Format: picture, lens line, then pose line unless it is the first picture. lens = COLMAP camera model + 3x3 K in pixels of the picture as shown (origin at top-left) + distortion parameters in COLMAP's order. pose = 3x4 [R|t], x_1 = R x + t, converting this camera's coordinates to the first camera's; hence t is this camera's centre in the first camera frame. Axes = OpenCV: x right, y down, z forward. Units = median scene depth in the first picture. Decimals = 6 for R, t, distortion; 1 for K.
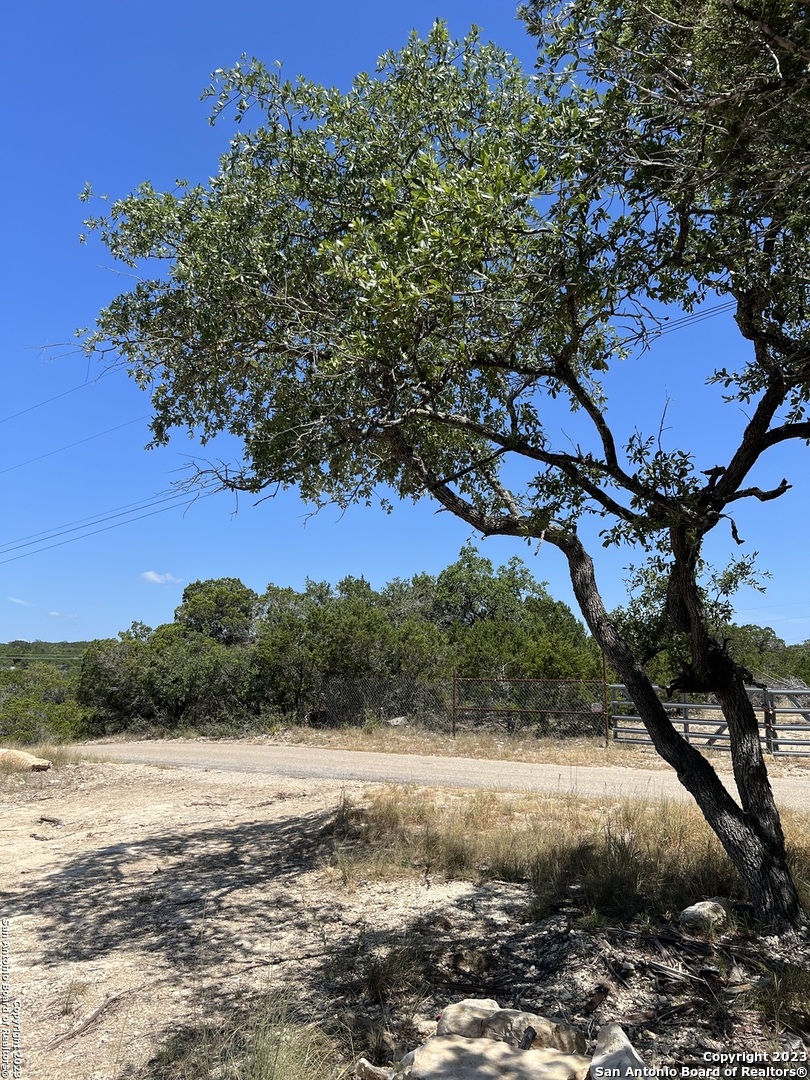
lens RADIAL K [[819.1, 0, 405.0], [0, 819.1, 540.0], [0, 0, 1]] dist [0.064328, -0.078976]
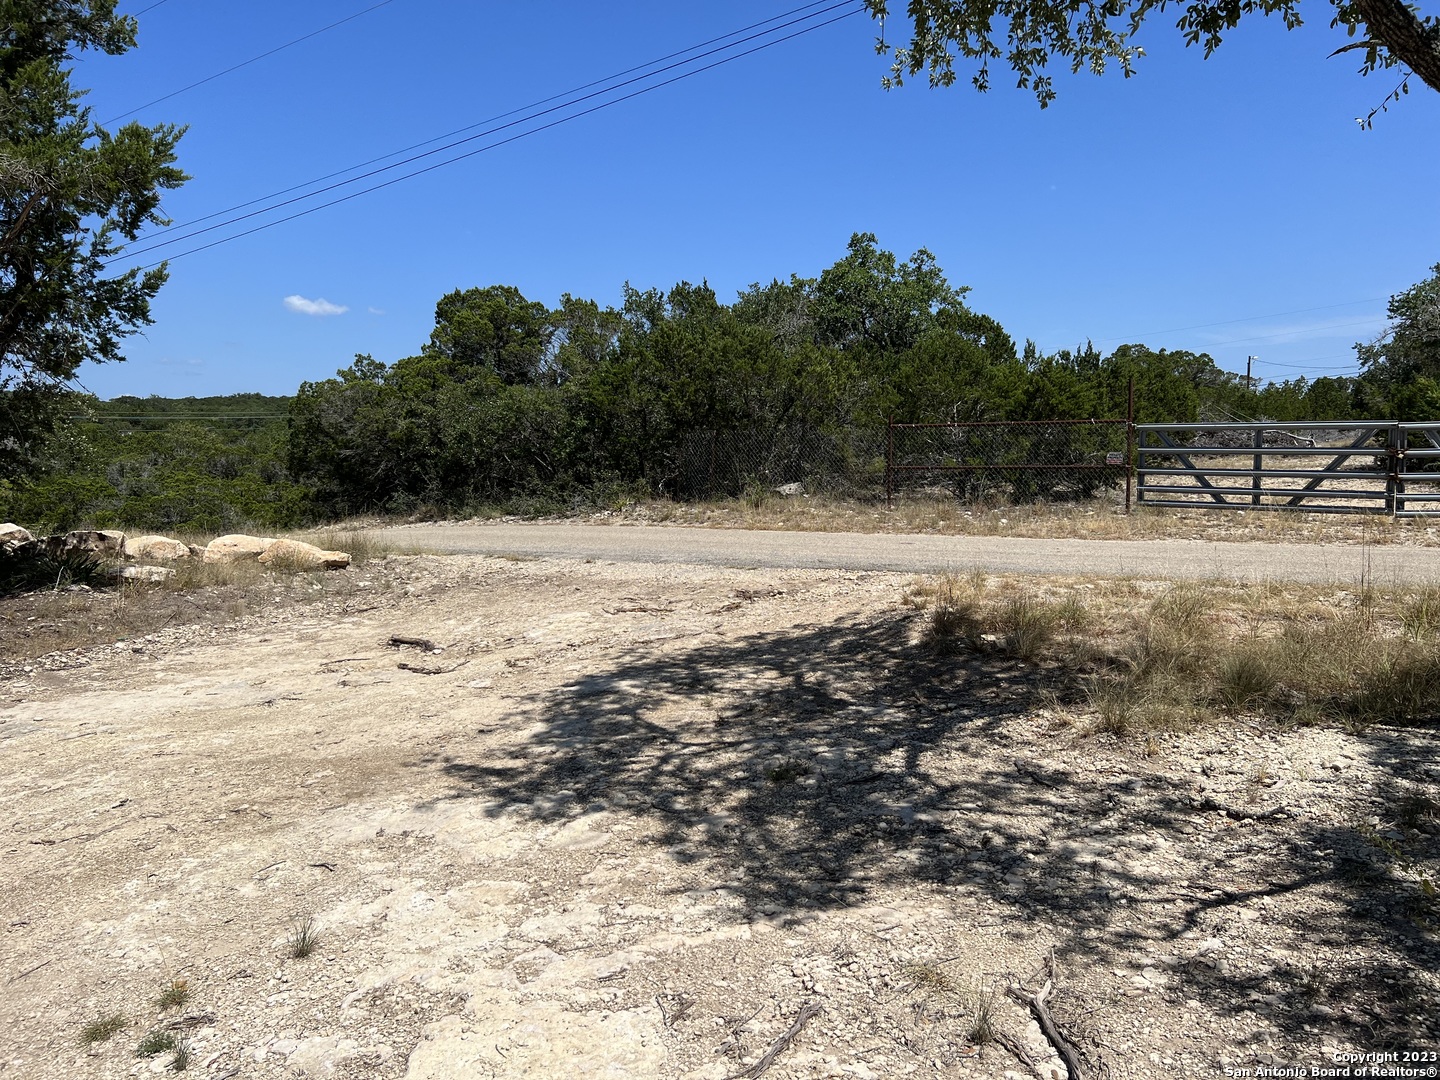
lens RADIAL K [[1092.1, 0, 728.3], [0, 1092.1, 534.0], [0, 0, 1]] dist [0.064328, -0.078976]
pose [[0.997422, -0.027277, 0.066368, -0.120161], [0.009815, 0.968100, 0.250373, 0.024225], [-0.071080, -0.249076, 0.965872, 0.093701]]
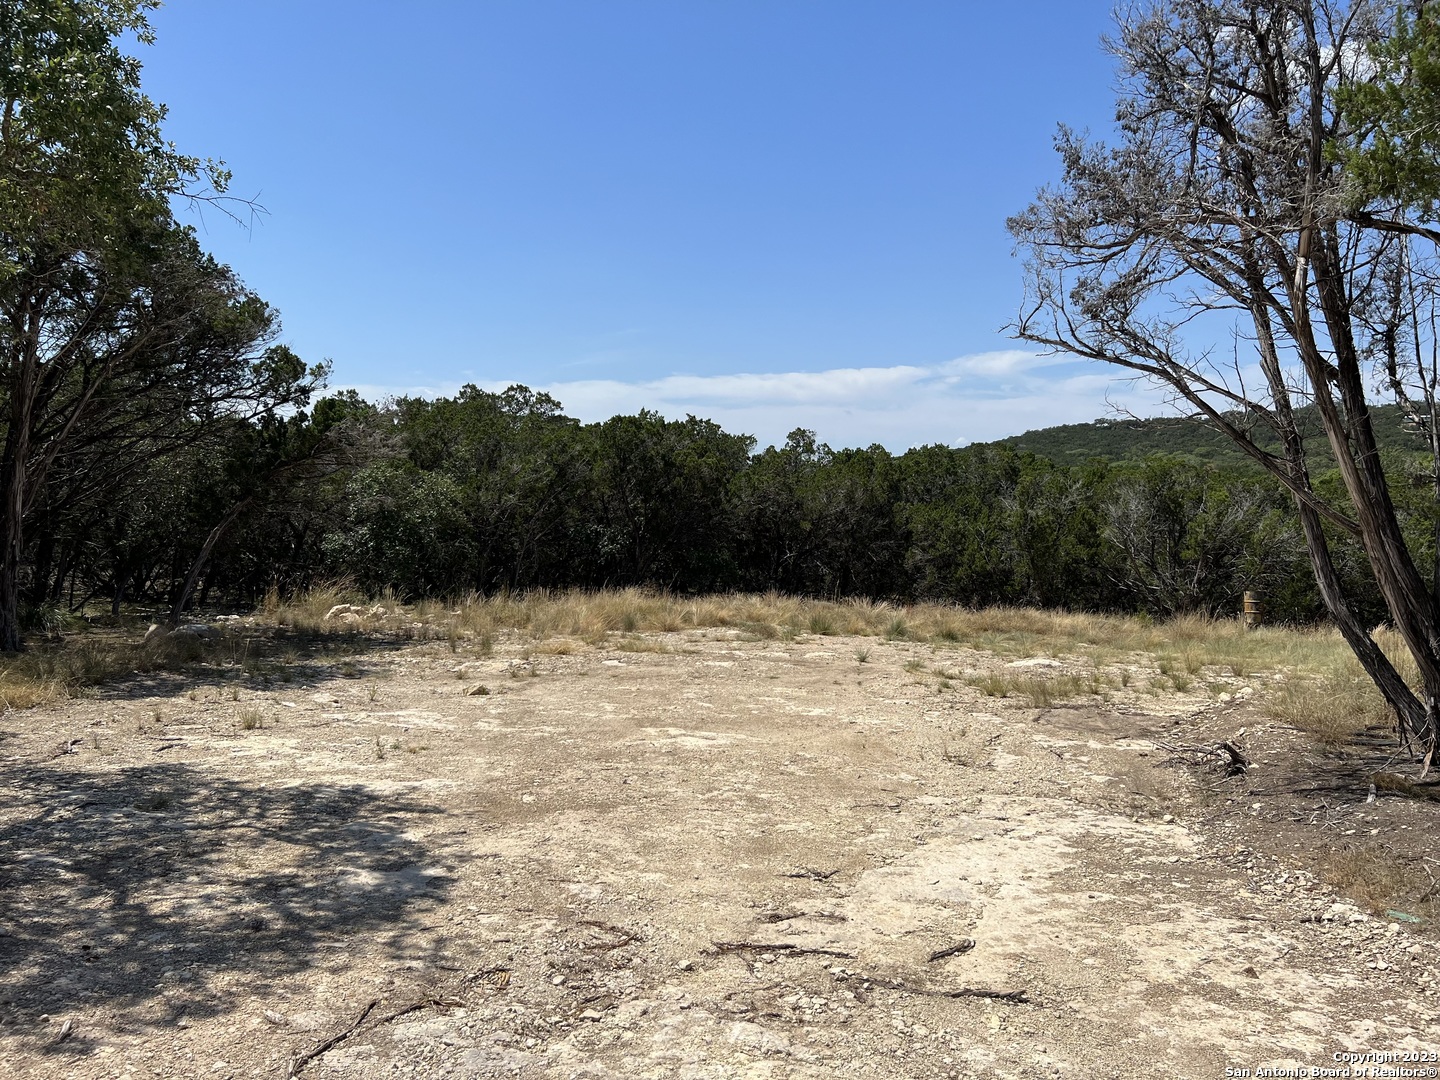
lens RADIAL K [[1092.1, 0, 728.3], [0, 1092.1, 534.0], [0, 0, 1]] dist [0.064328, -0.078976]
pose [[-0.846582, -0.003819, -0.532244, -0.062883], [0.078502, 0.988142, -0.131955, 0.108701], [0.526437, -0.153493, -0.836244, 0.678344]]
